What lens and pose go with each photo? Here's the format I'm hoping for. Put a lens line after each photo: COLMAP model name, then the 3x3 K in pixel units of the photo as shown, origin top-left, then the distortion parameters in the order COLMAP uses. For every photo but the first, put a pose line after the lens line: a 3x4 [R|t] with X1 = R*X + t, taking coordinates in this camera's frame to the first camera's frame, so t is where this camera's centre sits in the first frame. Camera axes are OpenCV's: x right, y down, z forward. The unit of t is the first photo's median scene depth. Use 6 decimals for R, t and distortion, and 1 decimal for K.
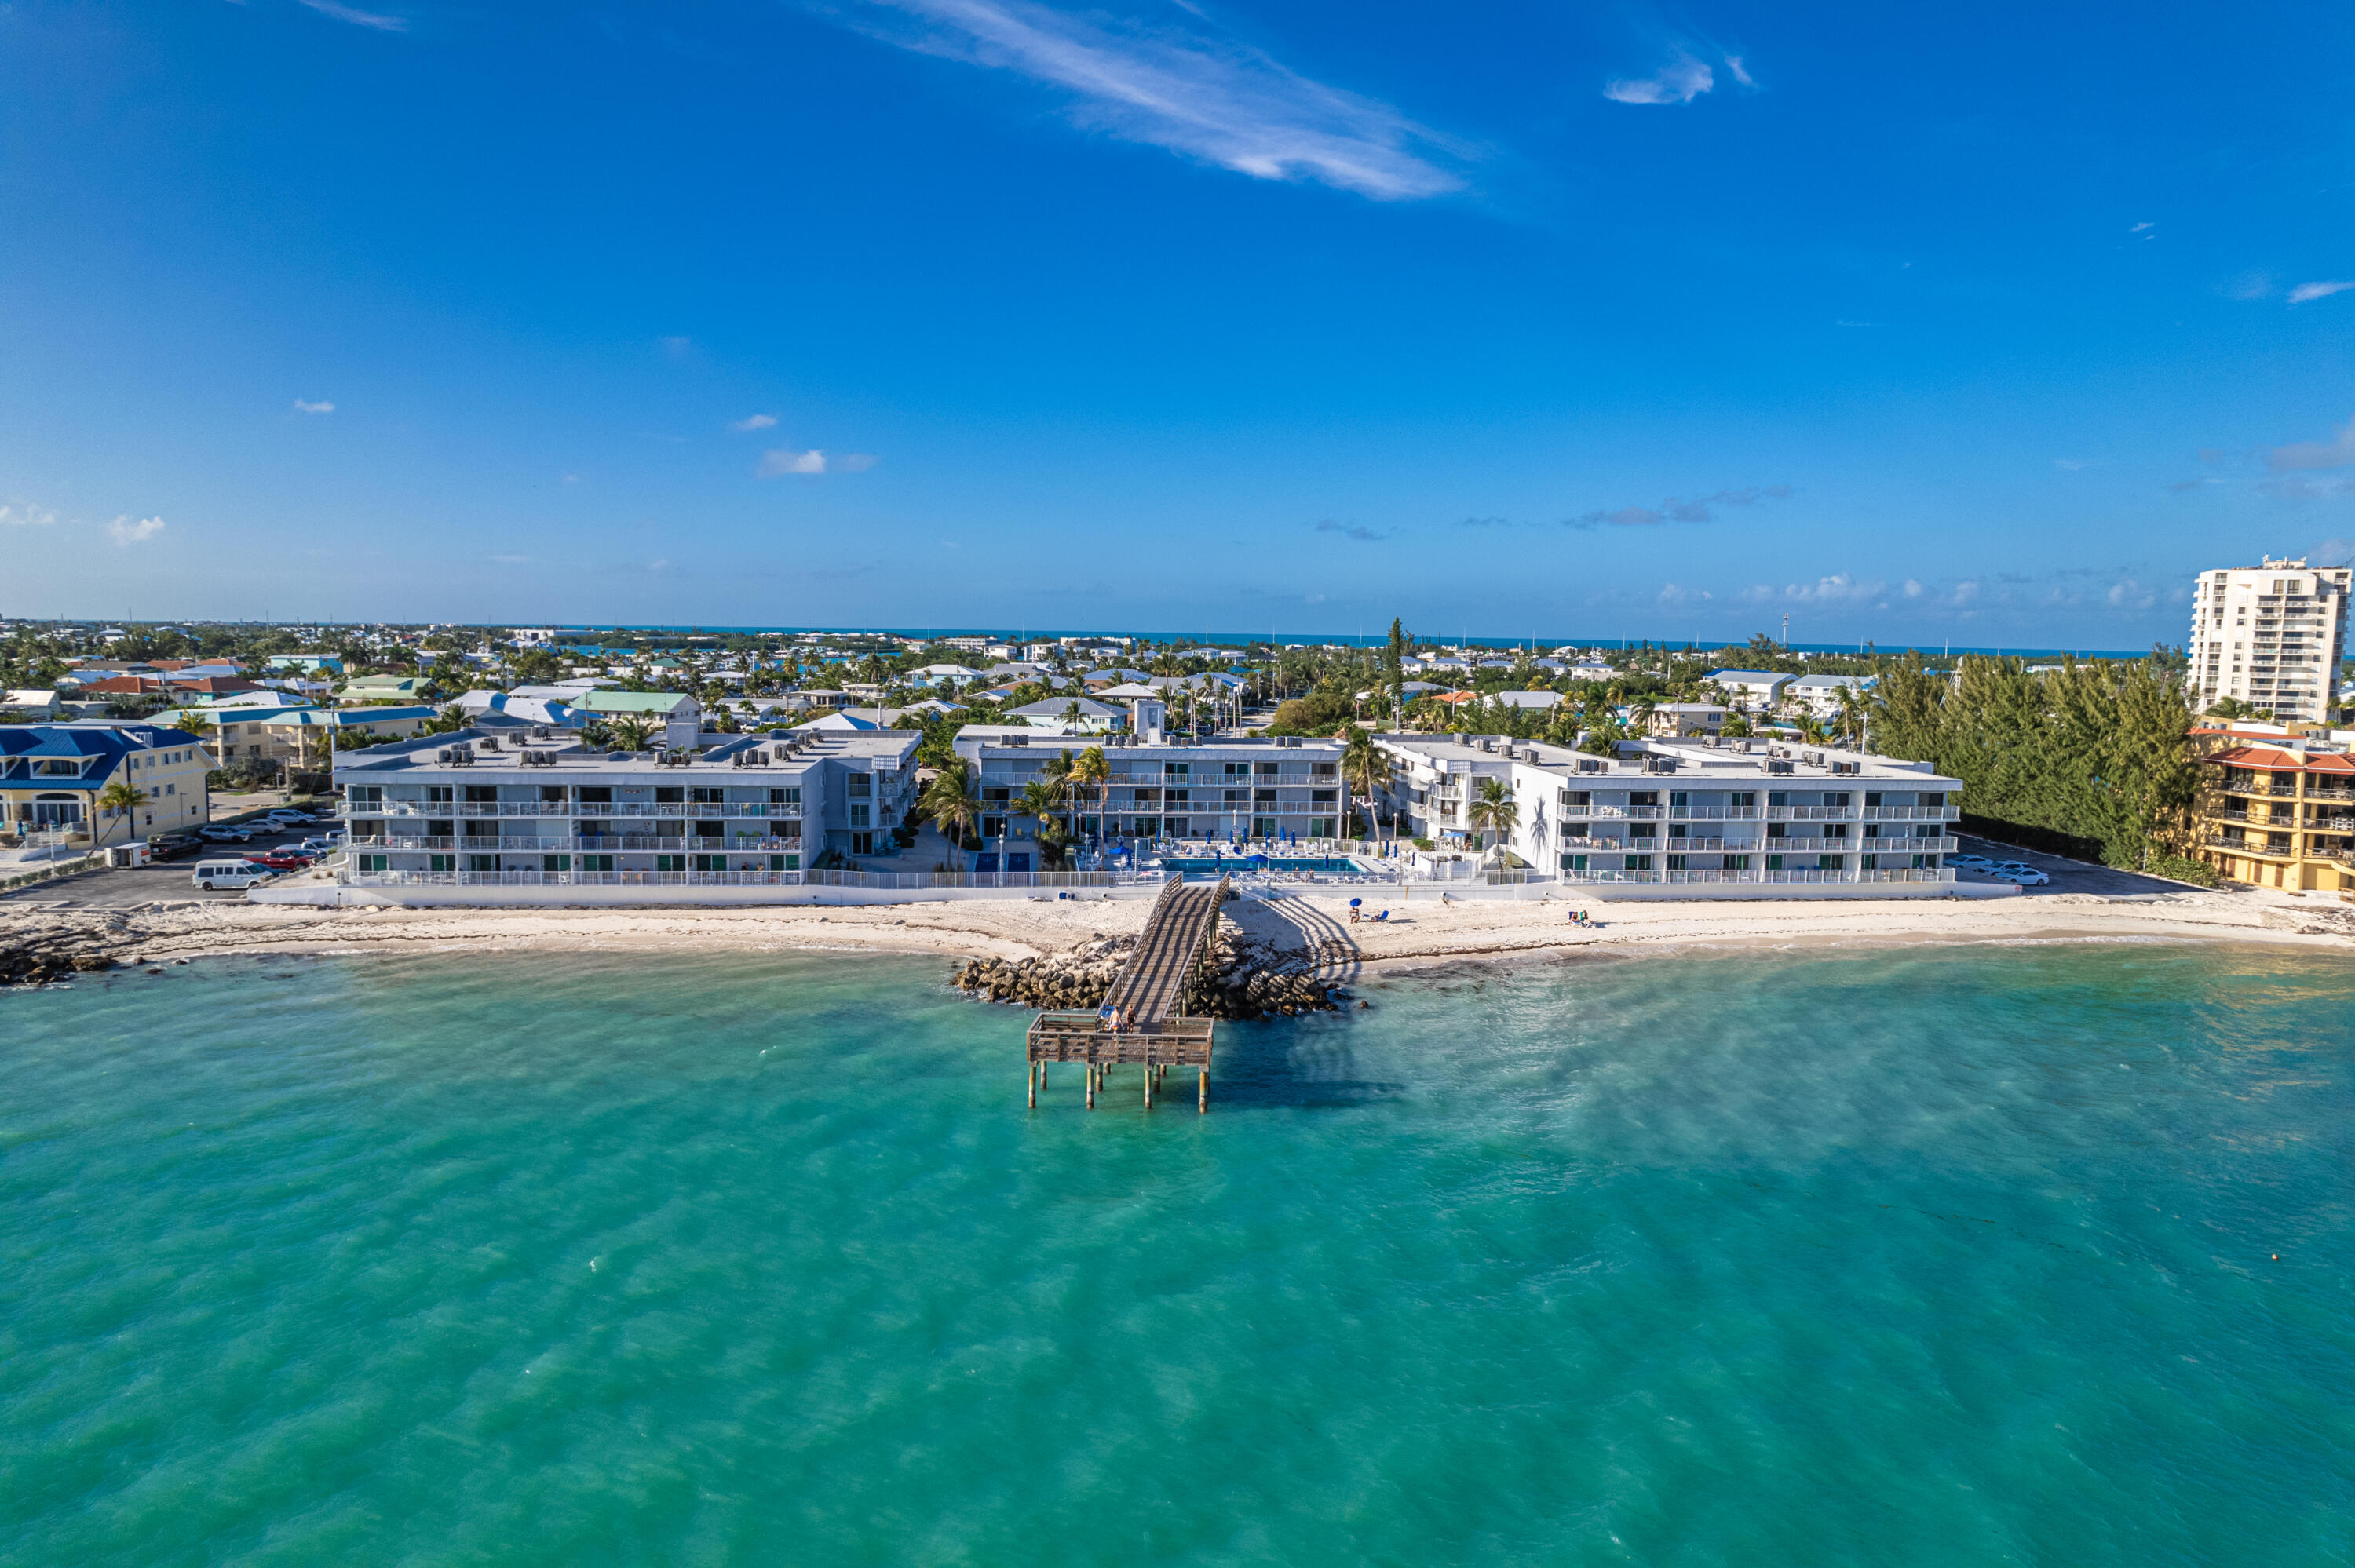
lens RADIAL K [[1483.5, 0, 1178.3], [0, 1483.5, 777.6], [0, 0, 1]] dist [-0.054920, 0.036933]
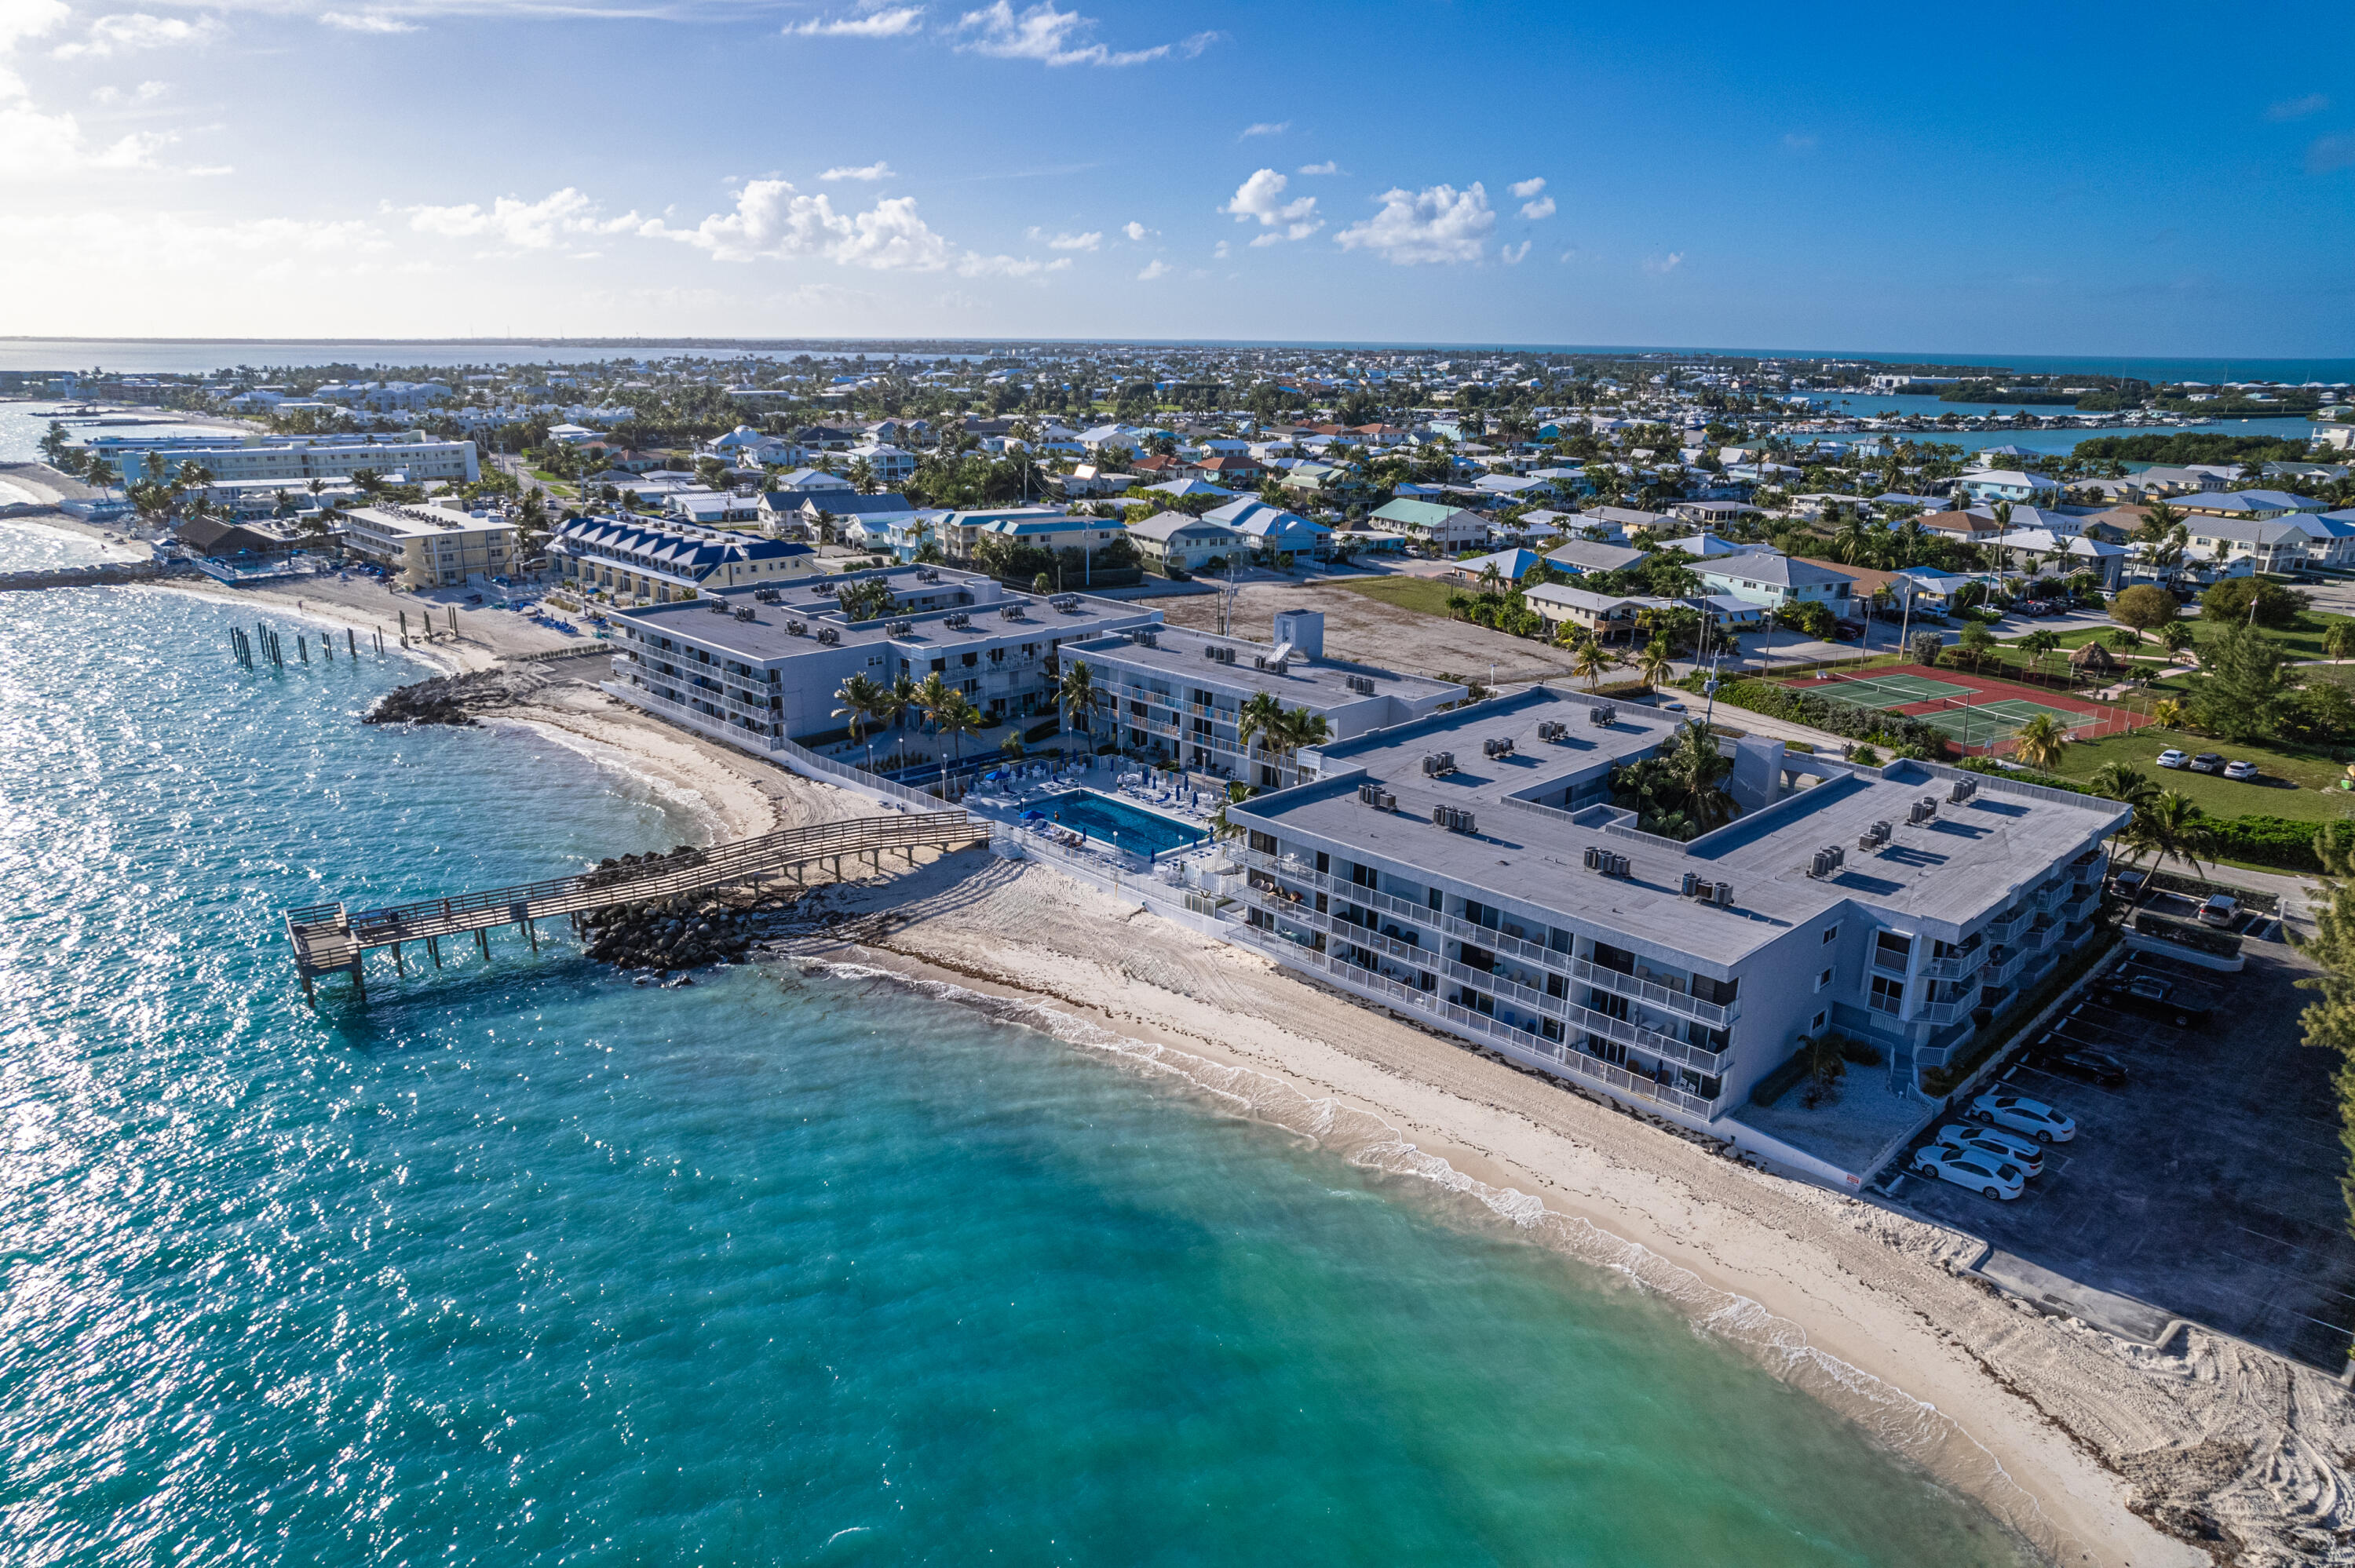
lens RADIAL K [[1483.5, 0, 1182.4], [0, 1483.5, 774.7], [0, 0, 1]] dist [-0.054920, 0.036933]
pose [[0.610779, 0.217111, -0.761454, 0.713341], [-0.079996, 0.973672, 0.213454, -0.157283], [0.787750, -0.069460, 0.612067, 0.409374]]
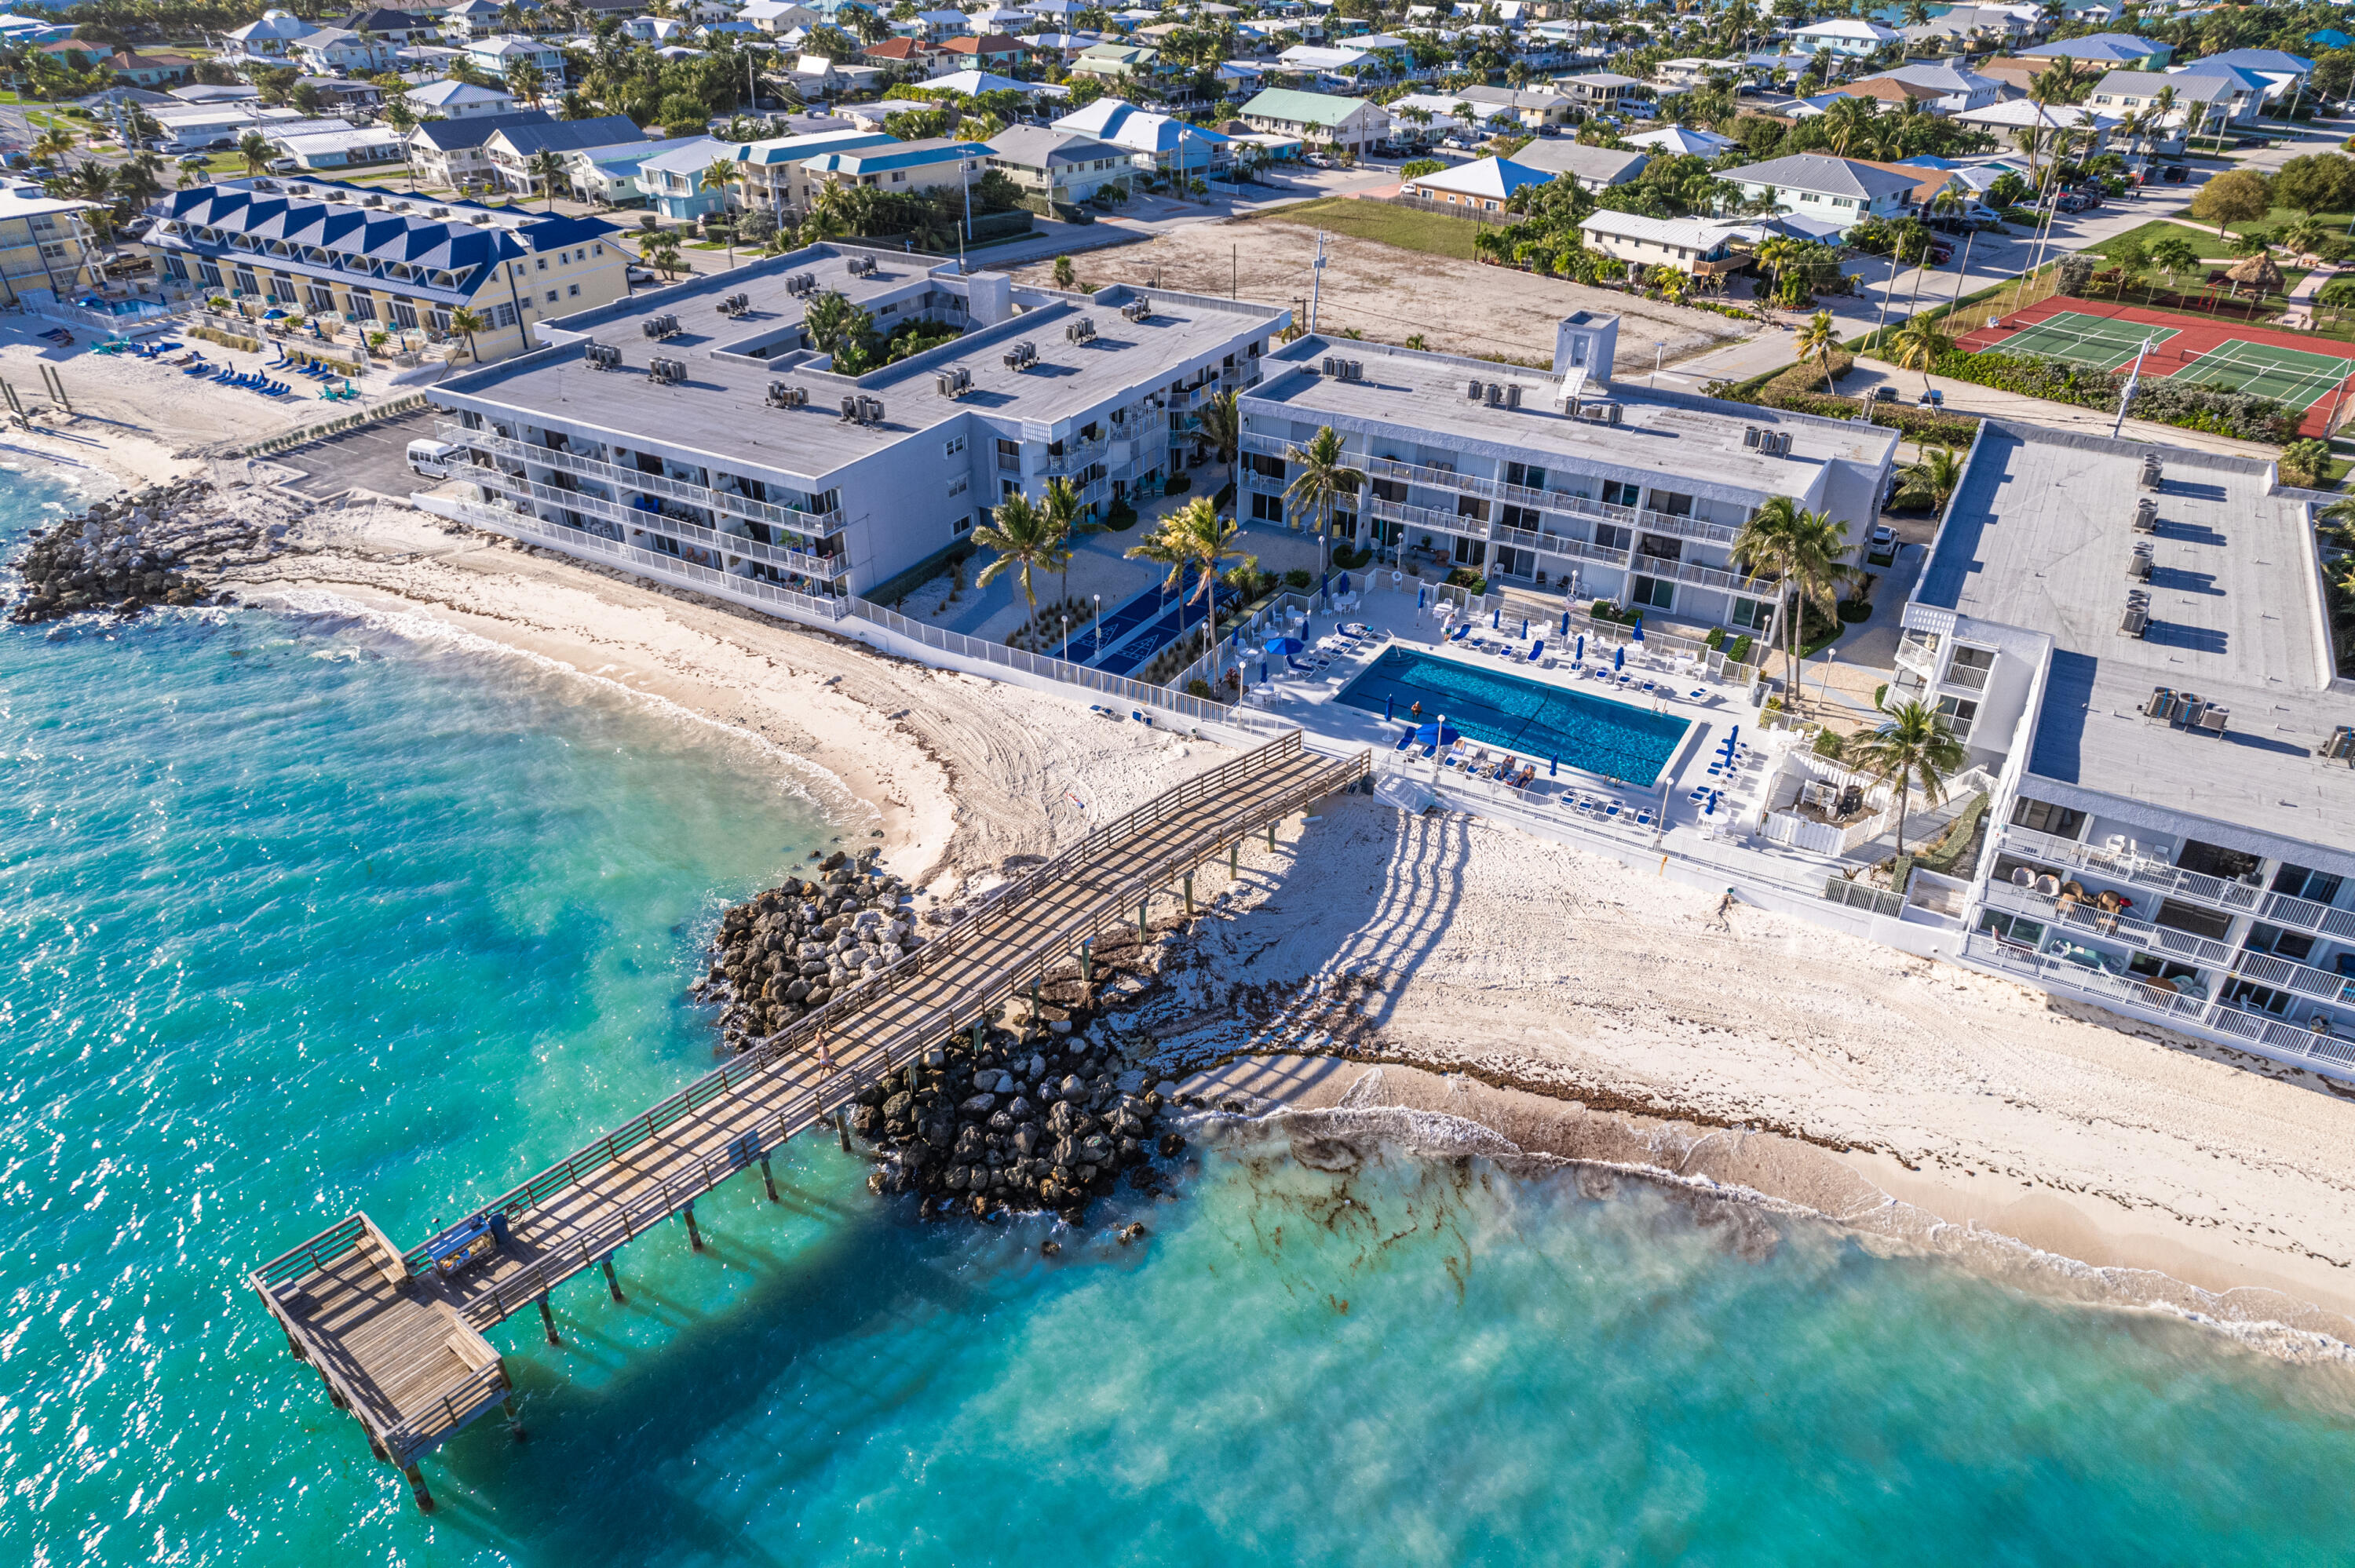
lens RADIAL K [[1483.5, 0, 1176.8], [0, 1483.5, 790.3], [0, 0, 1]] dist [-0.054920, 0.036933]
pose [[0.797867, 0.310210, -0.516893, 0.241451], [-0.049416, 0.888209, 0.456775, -0.163022], [0.600805, -0.338902, 0.724002, 0.418911]]
